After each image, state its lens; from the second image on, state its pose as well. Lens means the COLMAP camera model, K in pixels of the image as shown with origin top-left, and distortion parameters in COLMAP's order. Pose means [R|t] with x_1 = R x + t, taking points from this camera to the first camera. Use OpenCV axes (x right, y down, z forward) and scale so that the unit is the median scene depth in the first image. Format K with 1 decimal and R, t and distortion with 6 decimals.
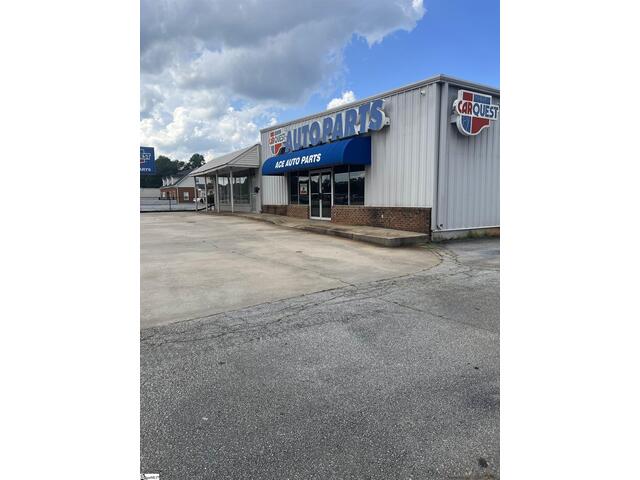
lens RADIAL K [[365.4, 0, 320.0], [0, 365.4, 240.0], [0, 0, 1]] dist [0.014292, -0.001596]
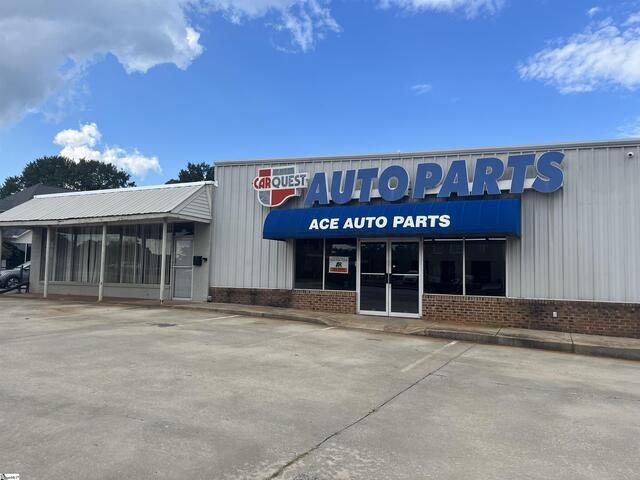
lens RADIAL K [[471.4, 0, 320.0], [0, 471.4, 240.0], [0, 0, 1]] dist [0.035575, -0.002602]
pose [[0.842705, 0.066801, 0.534216, -0.468942], [0.030195, 0.984846, -0.170783, -0.042652], [-0.537528, 0.160050, 0.827917, 0.323610]]
